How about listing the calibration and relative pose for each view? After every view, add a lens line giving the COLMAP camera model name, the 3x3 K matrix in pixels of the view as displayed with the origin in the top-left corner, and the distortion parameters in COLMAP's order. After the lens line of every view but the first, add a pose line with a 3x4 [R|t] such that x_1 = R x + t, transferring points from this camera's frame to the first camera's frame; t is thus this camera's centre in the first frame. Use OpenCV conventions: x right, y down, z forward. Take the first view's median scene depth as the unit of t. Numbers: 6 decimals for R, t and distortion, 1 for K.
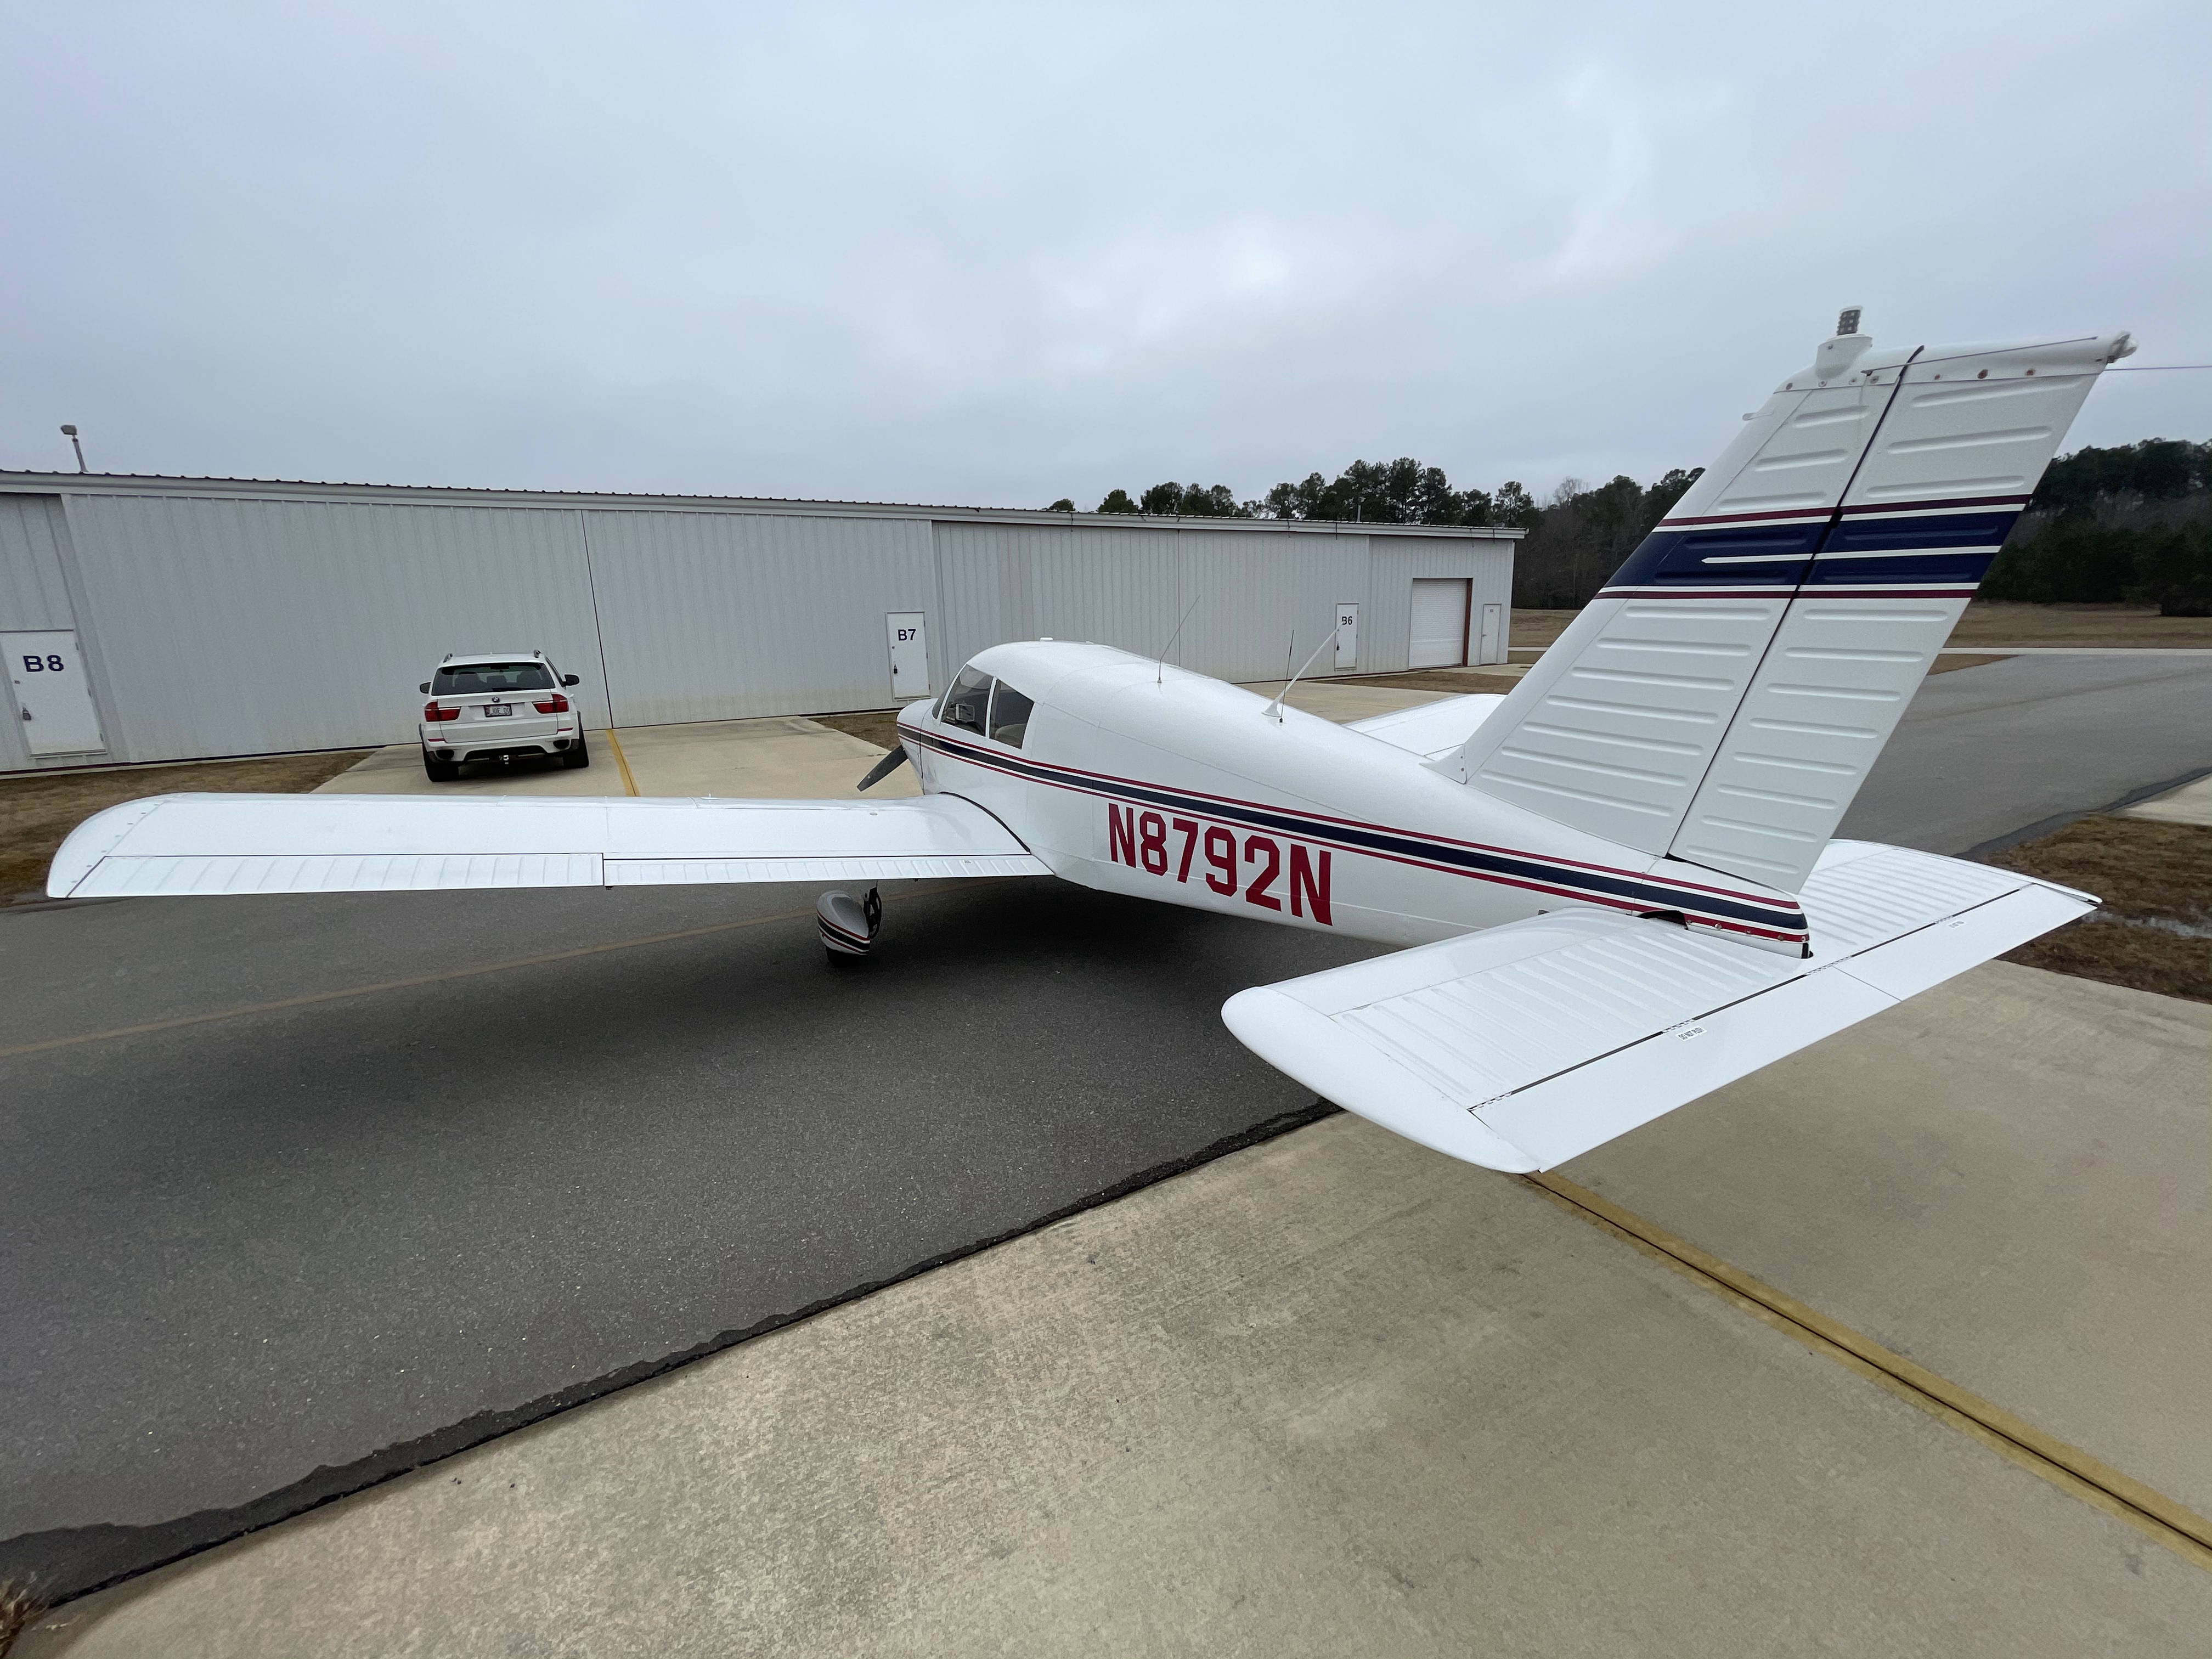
lens RADIAL K [[894.0, 0, 1095.2], [0, 894.0, 823.5], [0, 0, 1]] dist [-0.007447, 0.002437]
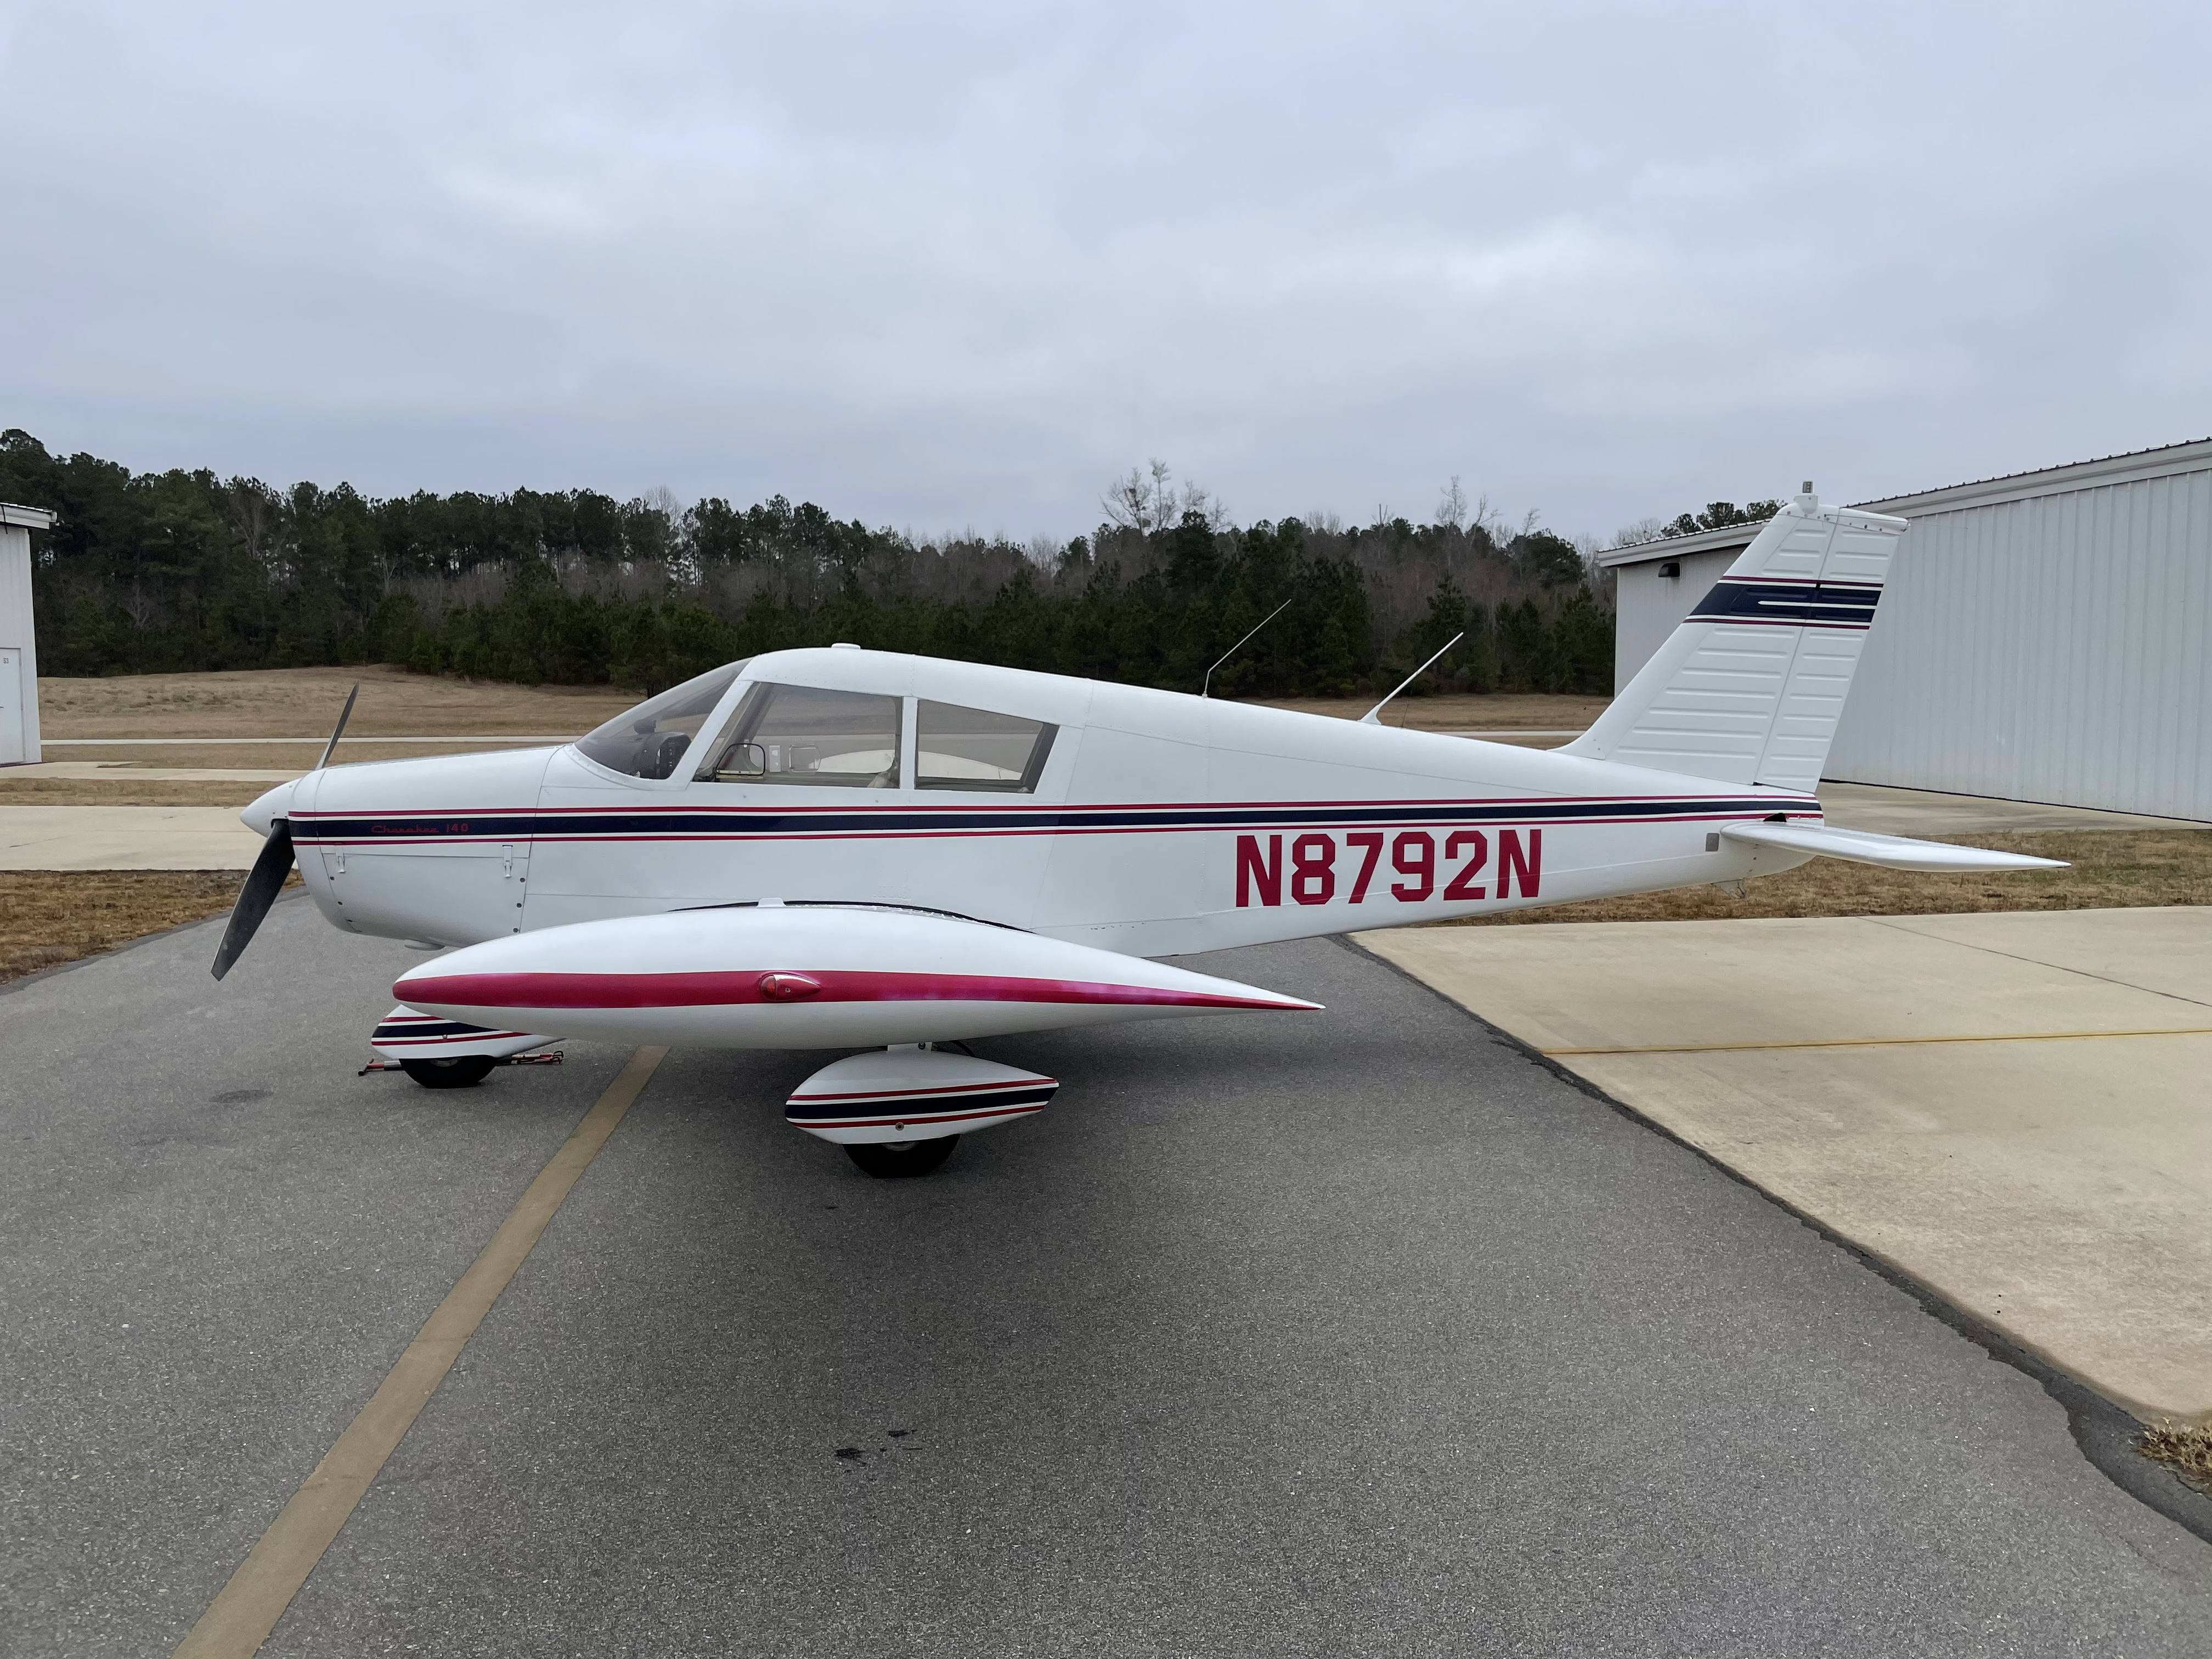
lens RADIAL K [[1678.8, 0, 1107.5], [0, 1678.8, 794.0], [0, 0, 1]] dist [0.080821, -0.111499]
pose [[0.397259, -0.032235, 0.917140, -1.528780], [0.186451, 0.981374, -0.046269, -0.012007], [-0.898566, 0.189382, 0.395870, 0.502638]]
